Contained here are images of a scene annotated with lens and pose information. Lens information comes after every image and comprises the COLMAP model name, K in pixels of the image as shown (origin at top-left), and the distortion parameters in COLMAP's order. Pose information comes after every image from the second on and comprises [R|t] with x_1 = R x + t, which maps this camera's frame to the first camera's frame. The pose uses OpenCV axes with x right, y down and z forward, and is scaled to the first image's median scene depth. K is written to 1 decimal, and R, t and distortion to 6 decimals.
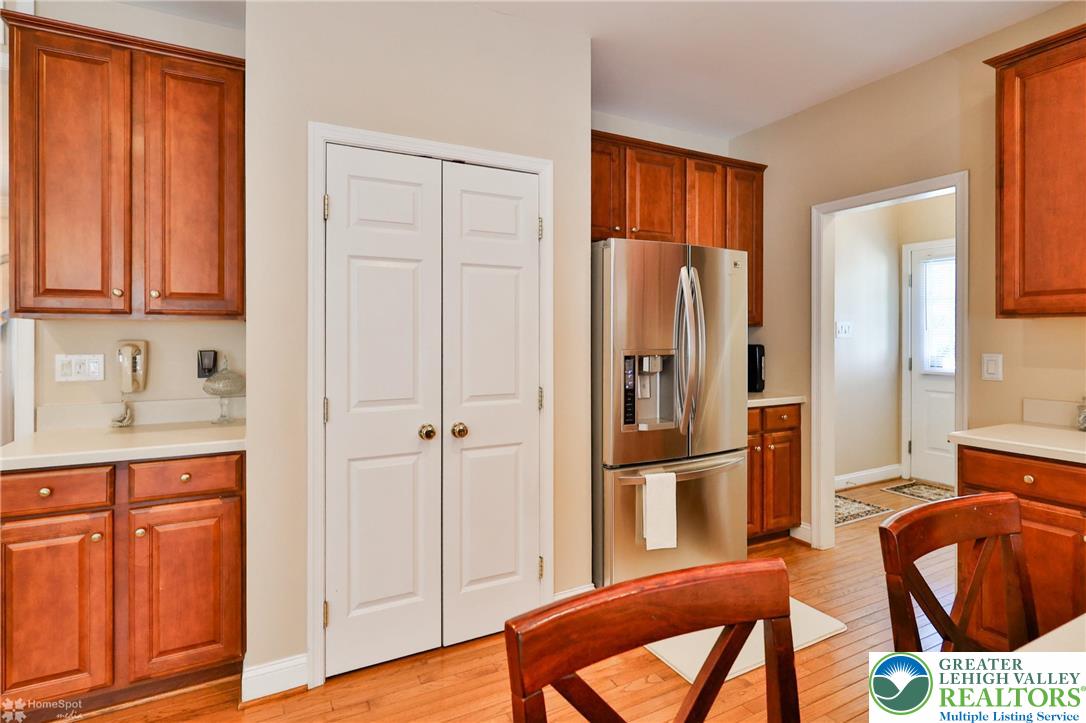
lens RADIAL K [[540.3, 0, 530.3], [0, 540.3, 337.5], [0, 0, 1]] dist [-0.005253, 0.003787]
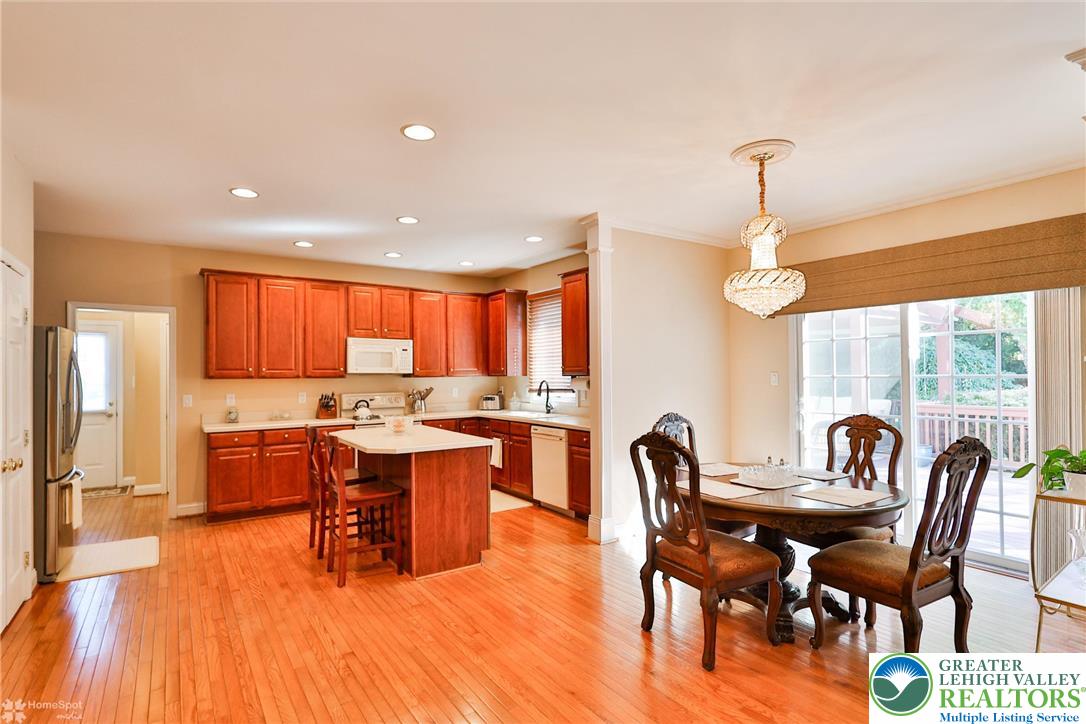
lens RADIAL K [[540.3, 0, 543.5], [0, 540.3, 369.6], [0, 0, 1]] dist [-0.005253, 0.003787]
pose [[-0.115980, 0.009302, 0.993208, -1.485803], [0.011686, 0.999900, -0.008001, -0.038302], [-0.993183, 0.010678, -0.116077, -0.174366]]
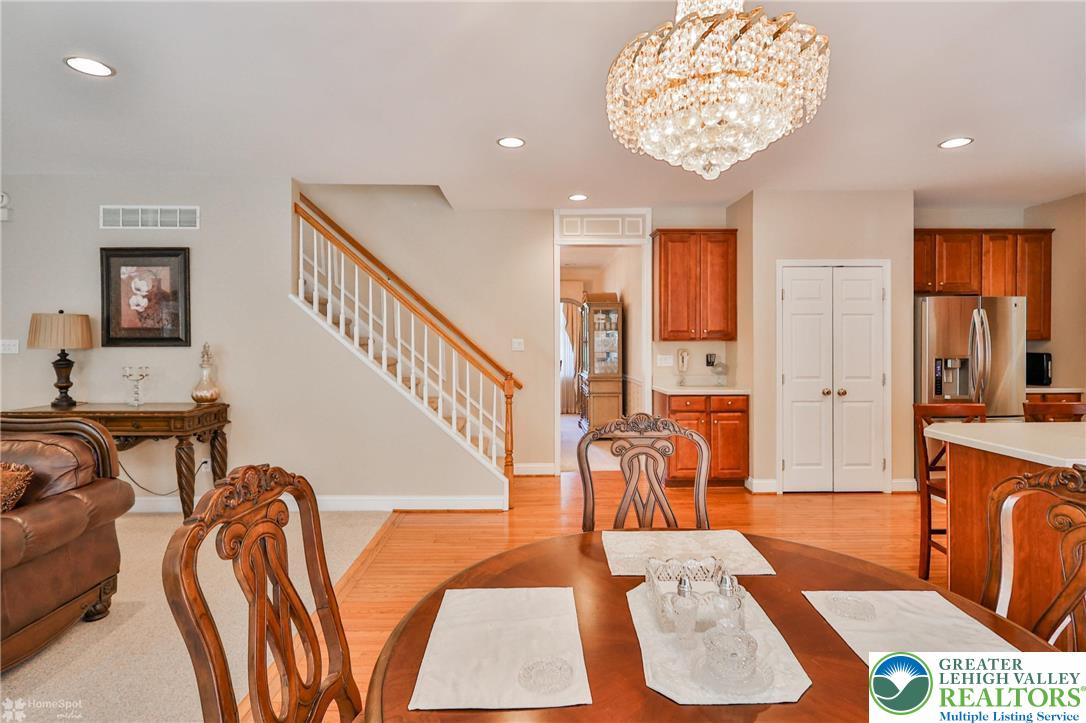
lens RADIAL K [[540.3, 0, 543.1], [0, 540.3, 341.9], [0, 0, 1]] dist [-0.005253, 0.003787]
pose [[0.899856, -0.001676, -0.436184, -0.236943], [0.001029, 0.999998, -0.001719, -0.022556], [0.436186, 0.001098, 0.899856, -1.296560]]
